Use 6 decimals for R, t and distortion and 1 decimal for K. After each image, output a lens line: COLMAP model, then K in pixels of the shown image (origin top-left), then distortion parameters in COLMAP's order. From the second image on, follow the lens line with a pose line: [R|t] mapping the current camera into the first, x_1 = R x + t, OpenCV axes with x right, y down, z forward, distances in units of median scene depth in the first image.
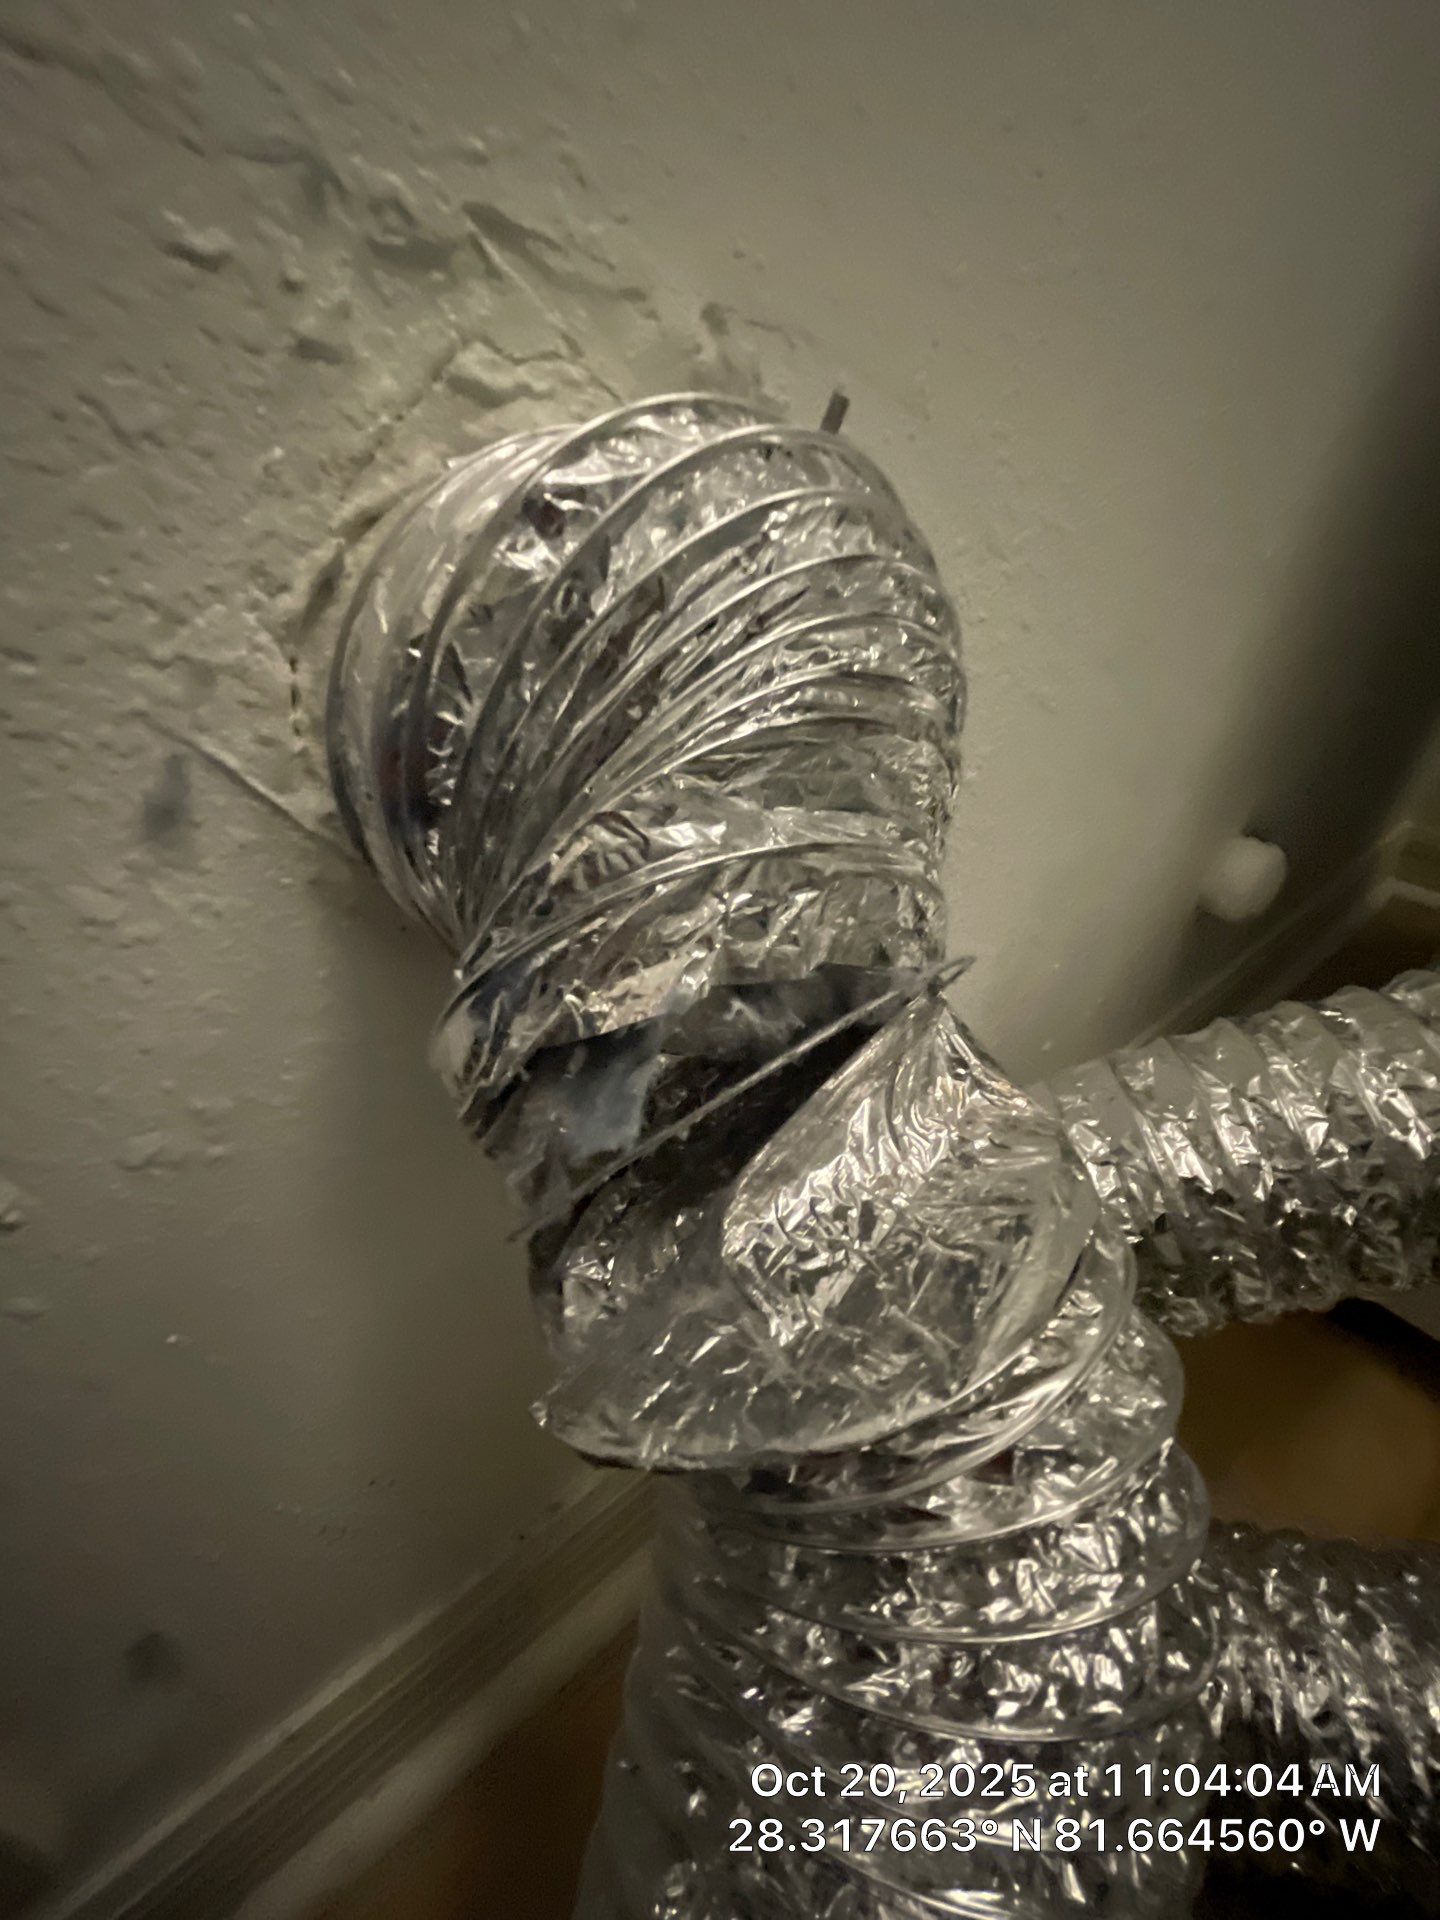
lens RADIAL K [[769.7, 0, 720.6], [0, 769.7, 965.1], [0, 0, 1]] dist [-0.000717, -0.000063]
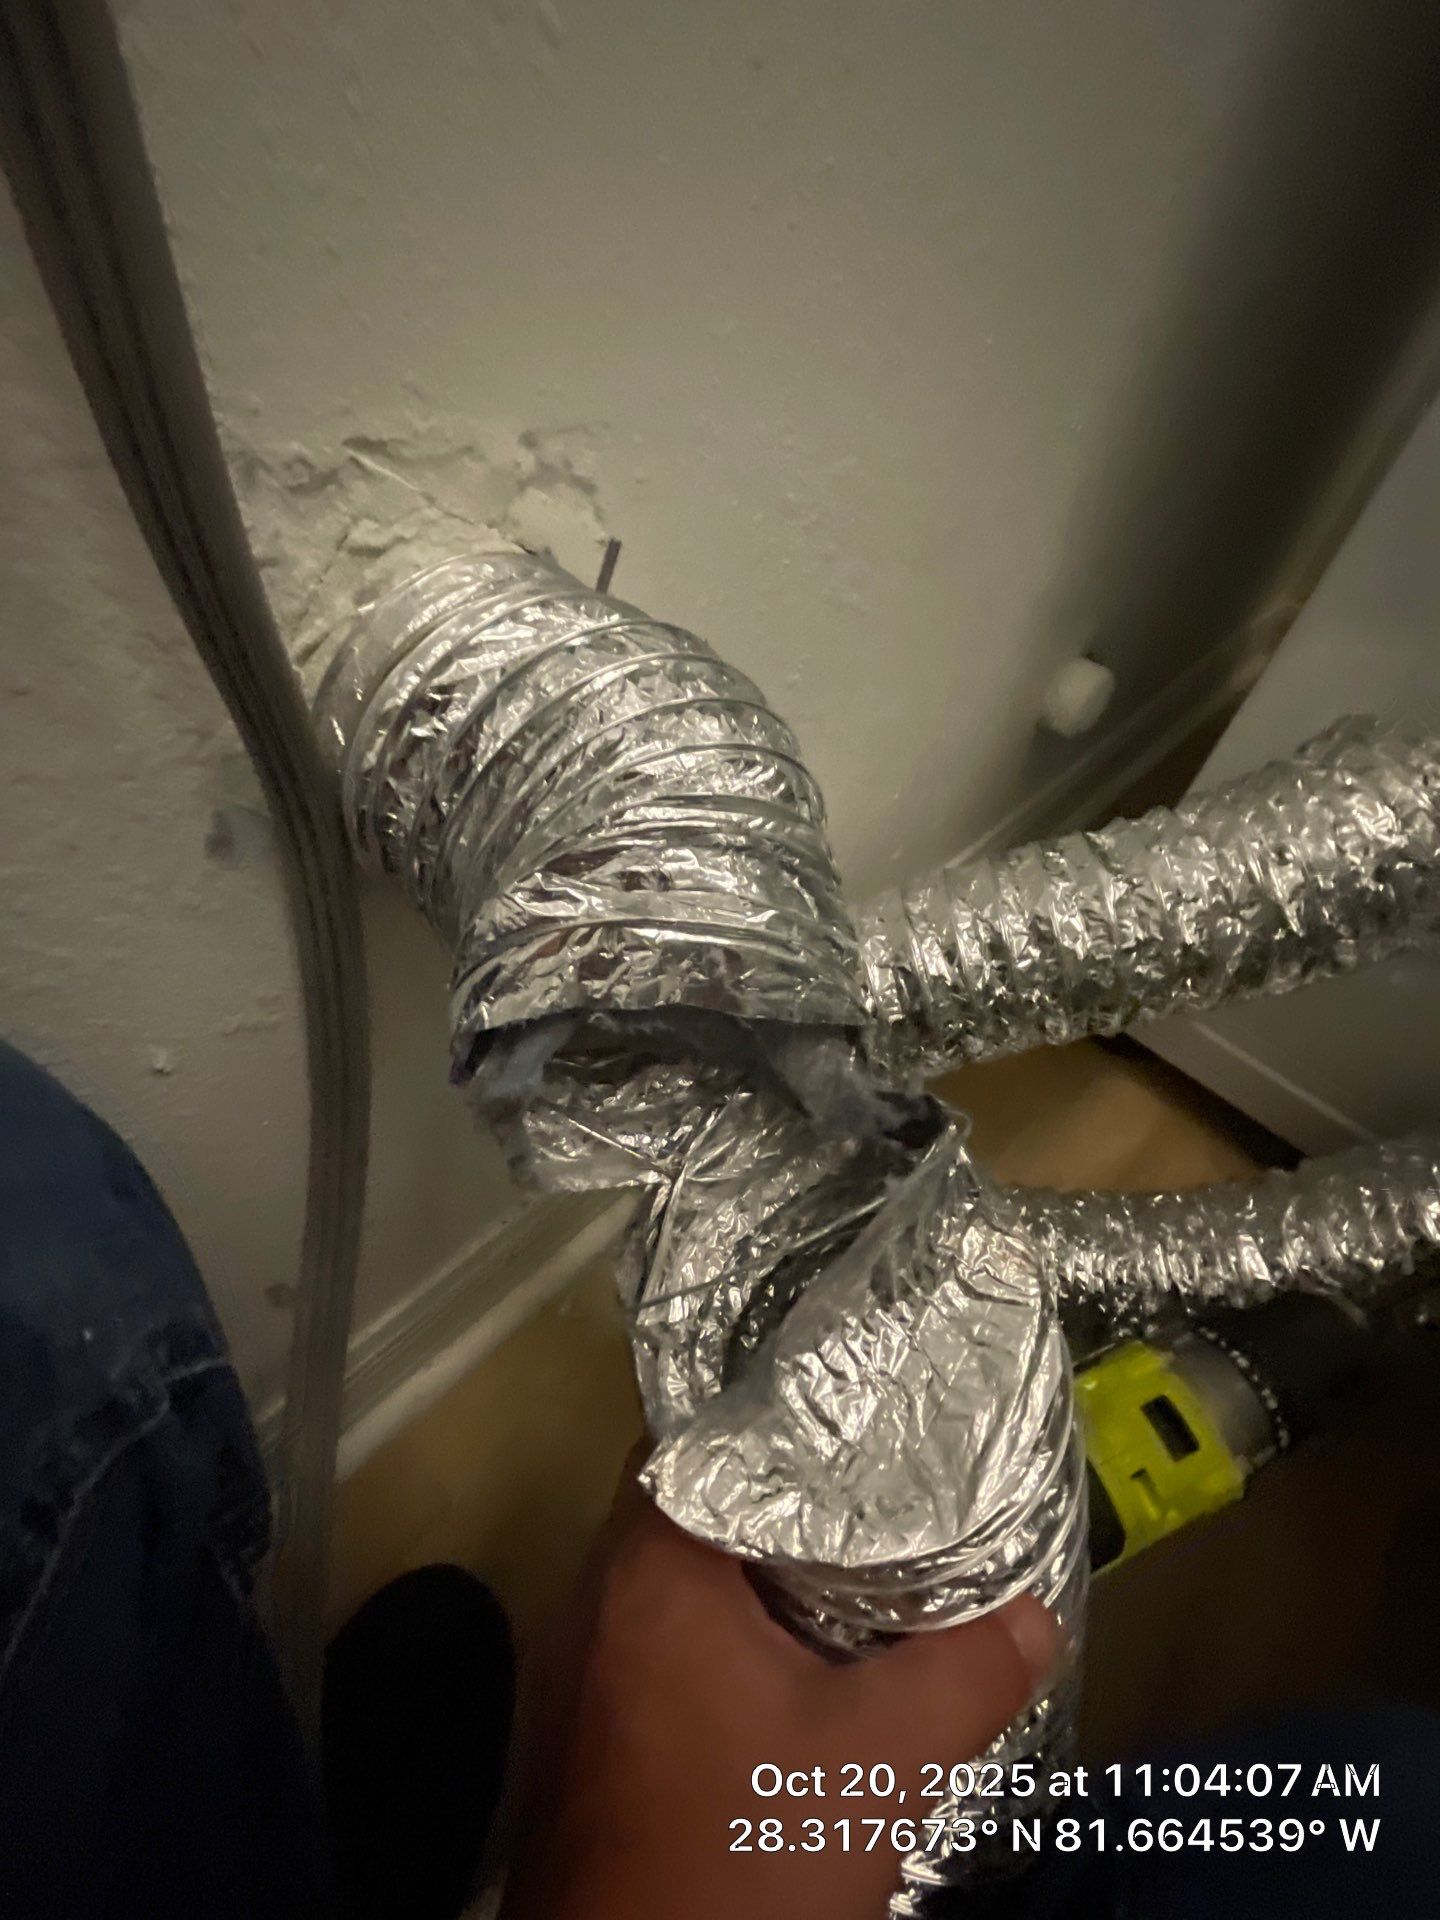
lens RADIAL K [[769.7, 0, 718.6], [0, 769.7, 957.5], [0, 0, 1]] dist [-0.000717, -0.000063]
pose [[0.997047, -0.051007, 0.057399, 0.119469], [0.031587, 0.953770, 0.298875, -0.210184], [-0.069990, -0.296179, 0.952565, -0.357172]]
